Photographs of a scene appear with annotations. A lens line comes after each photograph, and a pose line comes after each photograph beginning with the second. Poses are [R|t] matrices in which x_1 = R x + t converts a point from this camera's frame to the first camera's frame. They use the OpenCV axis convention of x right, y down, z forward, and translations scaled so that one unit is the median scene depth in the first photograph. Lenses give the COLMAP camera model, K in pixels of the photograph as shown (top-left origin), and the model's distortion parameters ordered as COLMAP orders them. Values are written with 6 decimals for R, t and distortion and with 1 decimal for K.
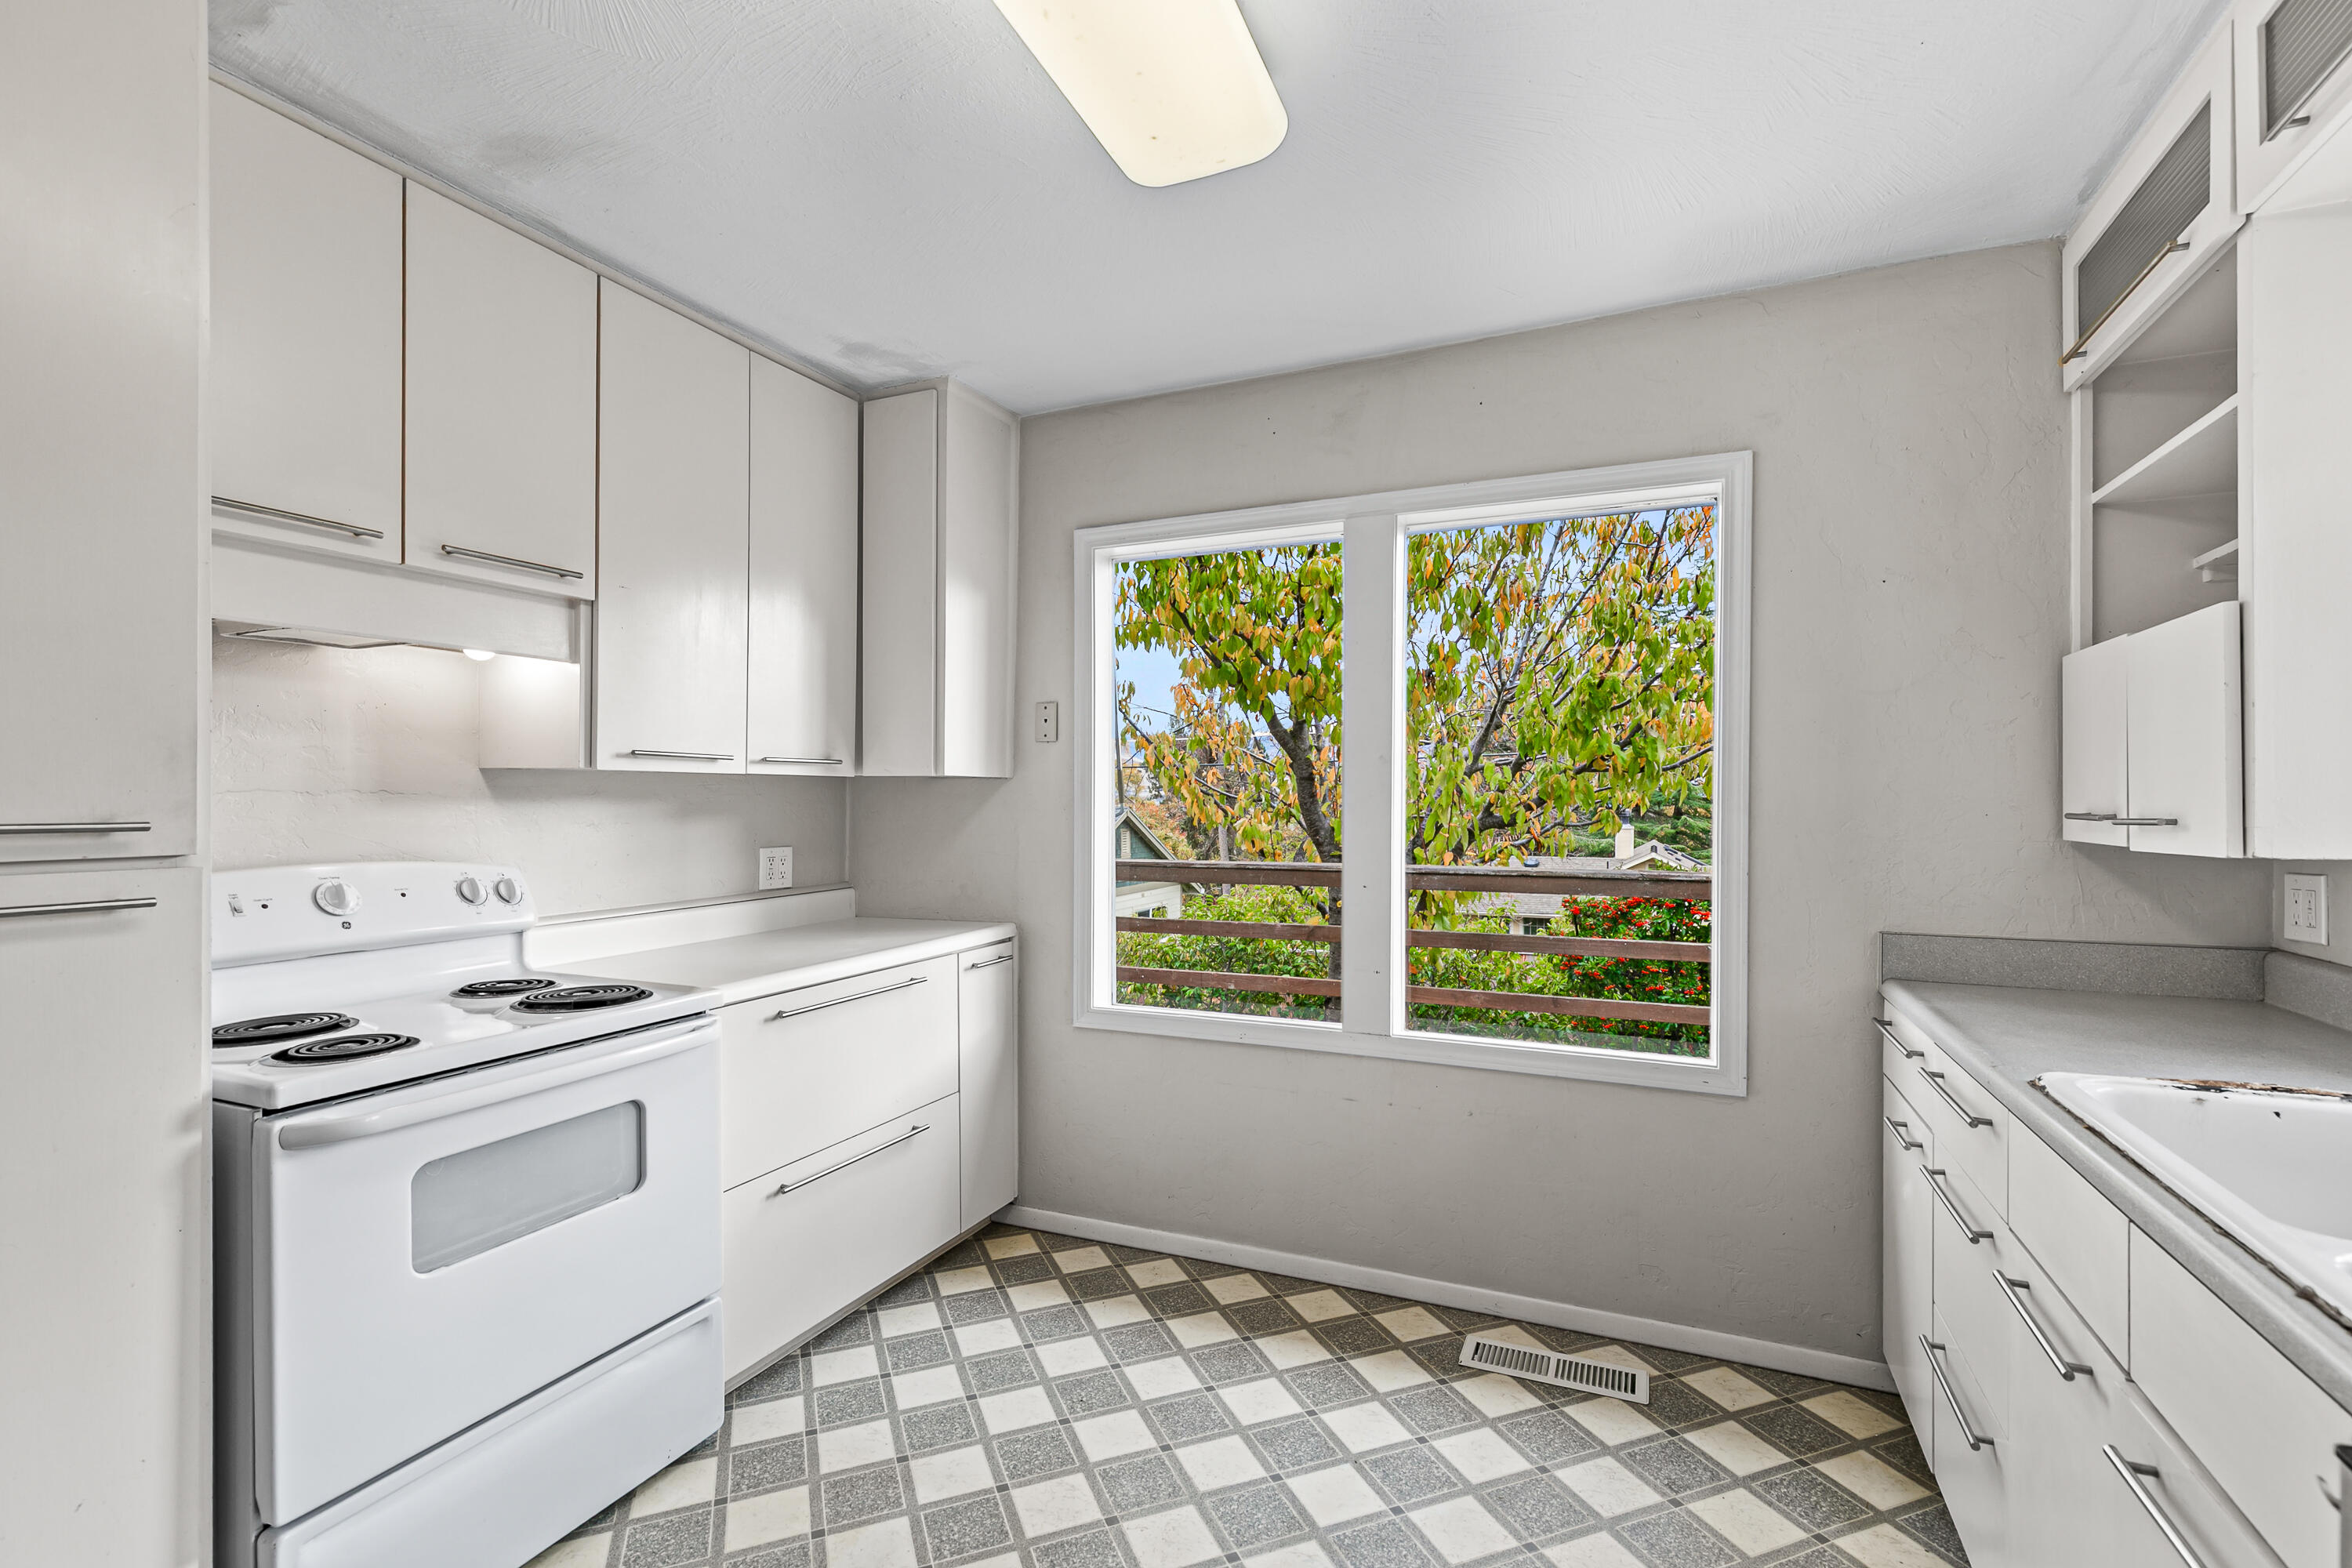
lens RADIAL K [[1093.4, 0, 1129.5], [0, 1093.4, 802.9], [0, 0, 1]] dist [0.014196, -0.002601]
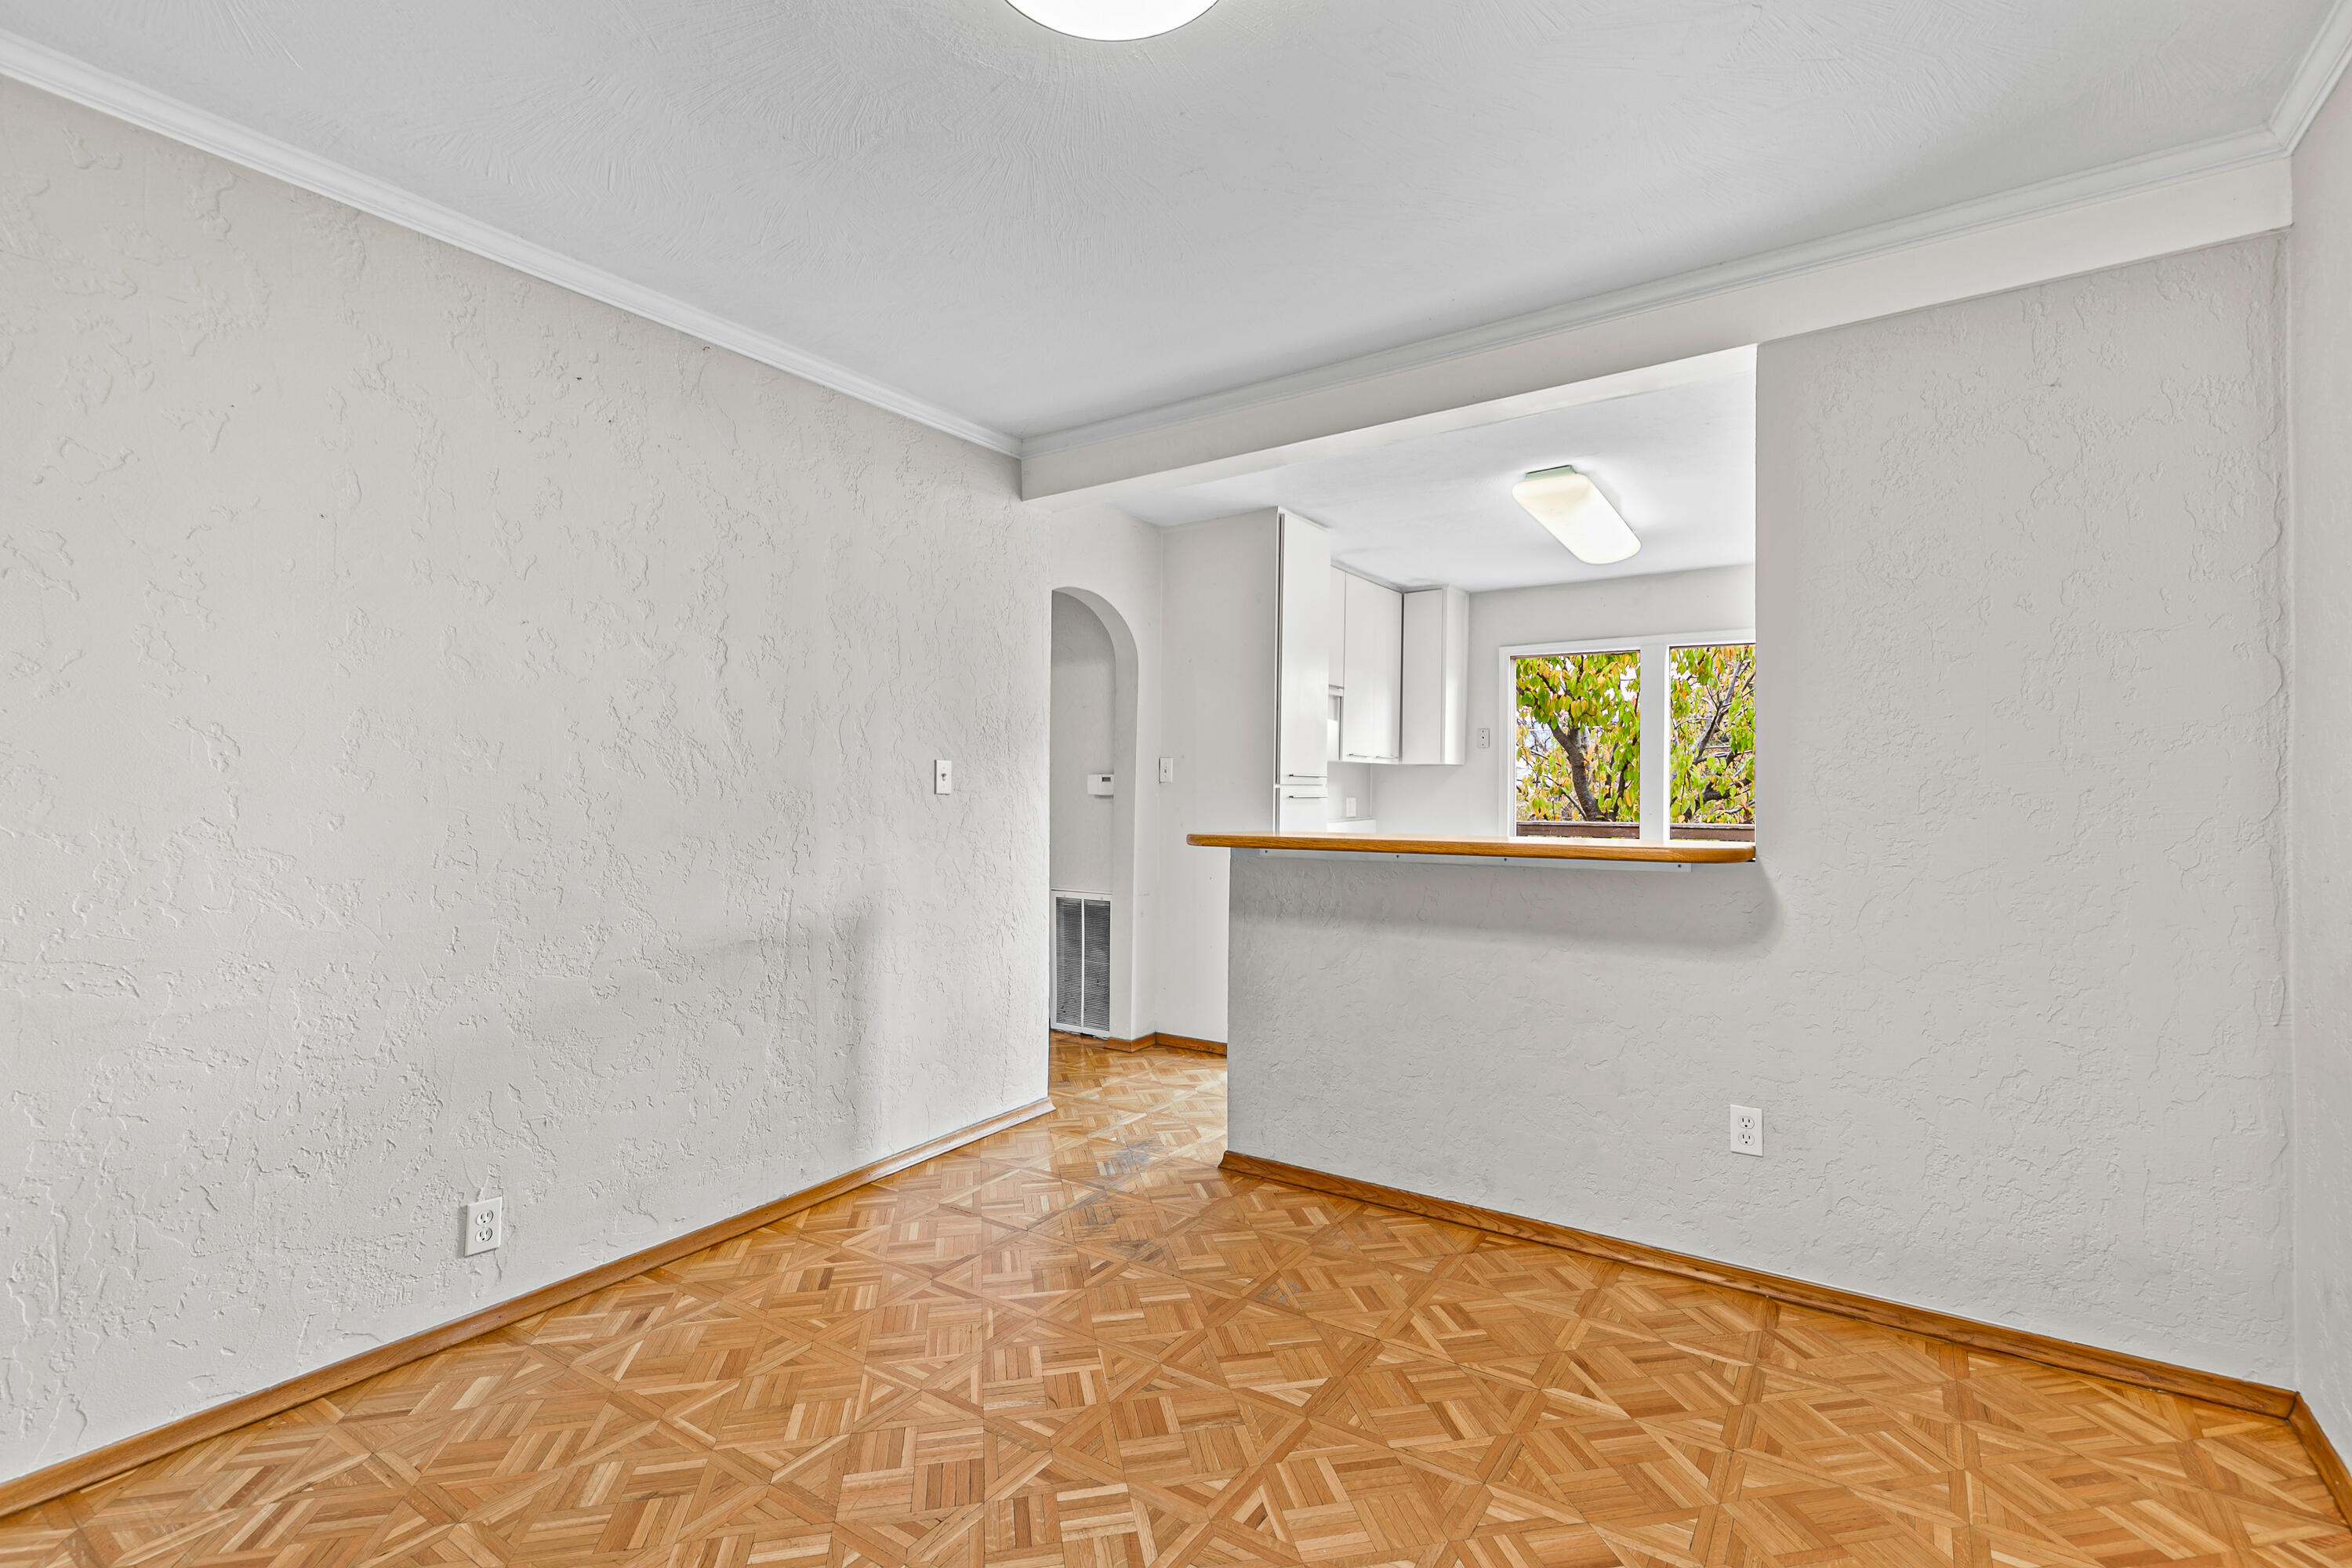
lens RADIAL K [[1093.4, 0, 1127.8], [0, 1093.4, 782.8], [0, 0, 1]] dist [0.014196, -0.002601]
pose [[0.985905, 0.002243, -0.167293, -0.430857], [-0.003845, 0.999950, -0.009251, 0.035806], [0.167264, 0.009764, 0.985864, -1.282665]]
